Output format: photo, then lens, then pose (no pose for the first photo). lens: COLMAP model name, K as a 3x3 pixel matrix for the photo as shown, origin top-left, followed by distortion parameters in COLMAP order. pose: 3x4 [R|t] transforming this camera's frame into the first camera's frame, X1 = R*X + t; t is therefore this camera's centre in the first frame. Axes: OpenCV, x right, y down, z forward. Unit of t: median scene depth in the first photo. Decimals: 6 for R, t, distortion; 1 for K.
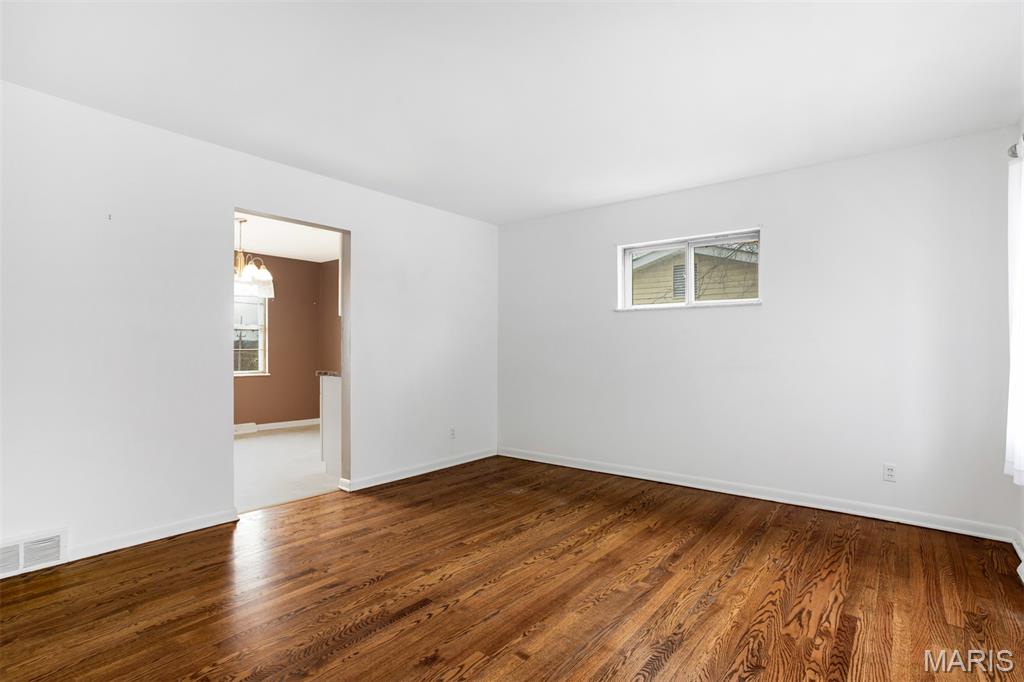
lens RADIAL K [[505.9, 0, 486.2], [0, 505.9, 353.2], [0, 0, 1]] dist [-0.049314, 0.036902]
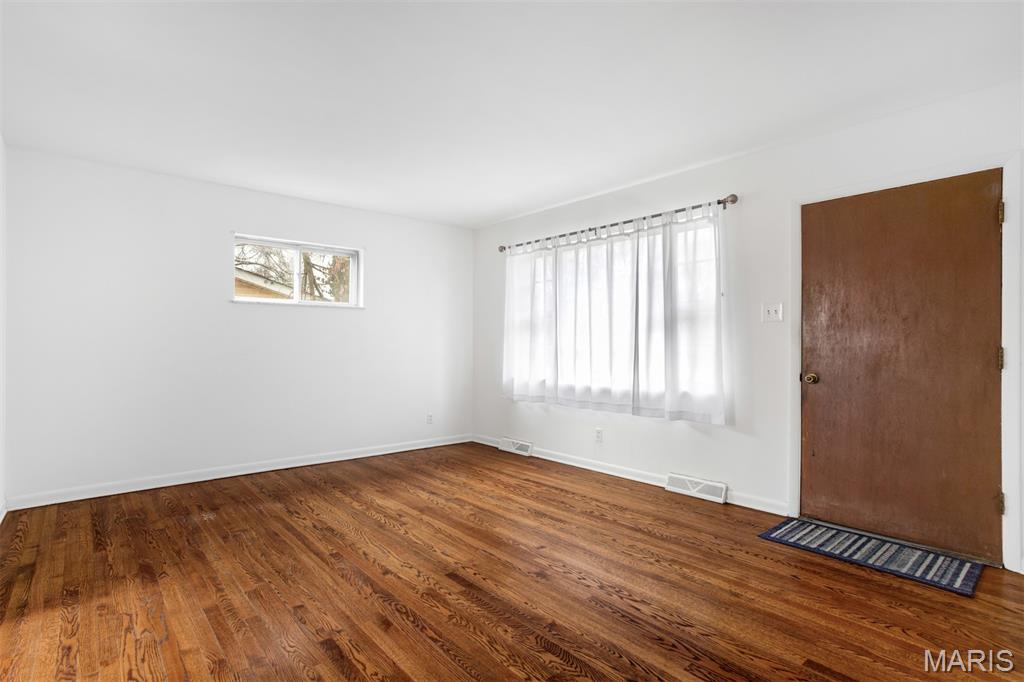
lens RADIAL K [[511.8, 0, 496.6], [0, 511.8, 337.5], [0, 0, 1]] dist [-0.048455, 0.035274]
pose [[0.171272, 0.010919, 0.985163, -1.021398], [0.007095, 0.999899, -0.012316, -0.004523], [-0.985198, 0.009099, 0.171177, 0.607204]]
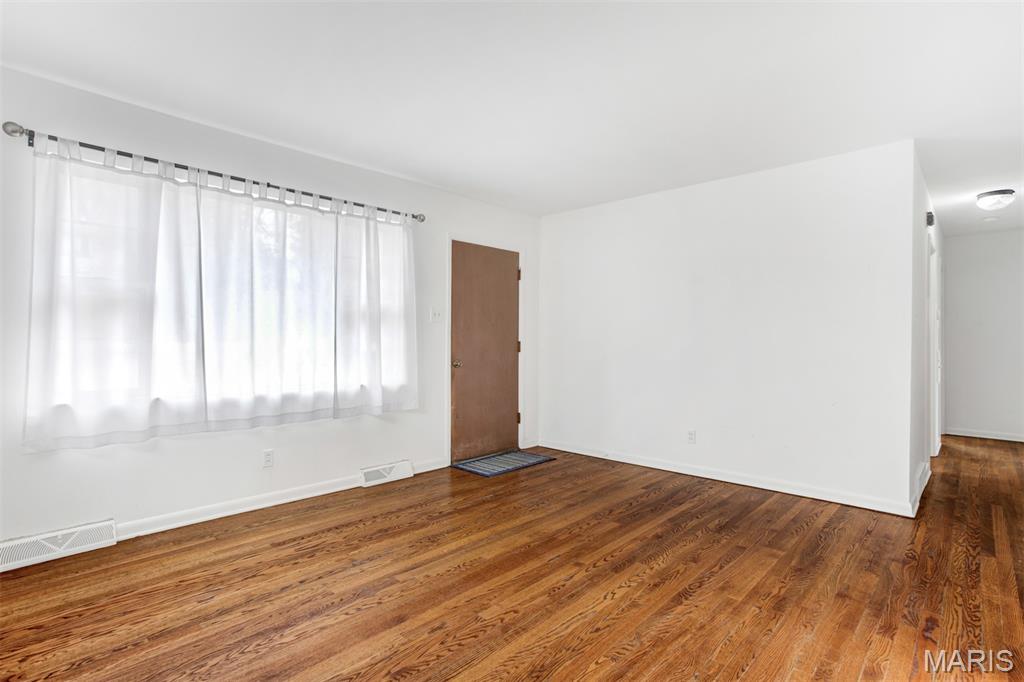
lens RADIAL K [[511.8, 0, 496.6], [0, 511.8, 337.5], [0, 0, 1]] dist [-0.048455, 0.035274]
pose [[-0.998147, -0.007876, 0.060339, 0.065459], [-0.007624, 0.999961, 0.004410, -0.014999], [-0.060371, 0.003942, -0.998168, 1.813356]]
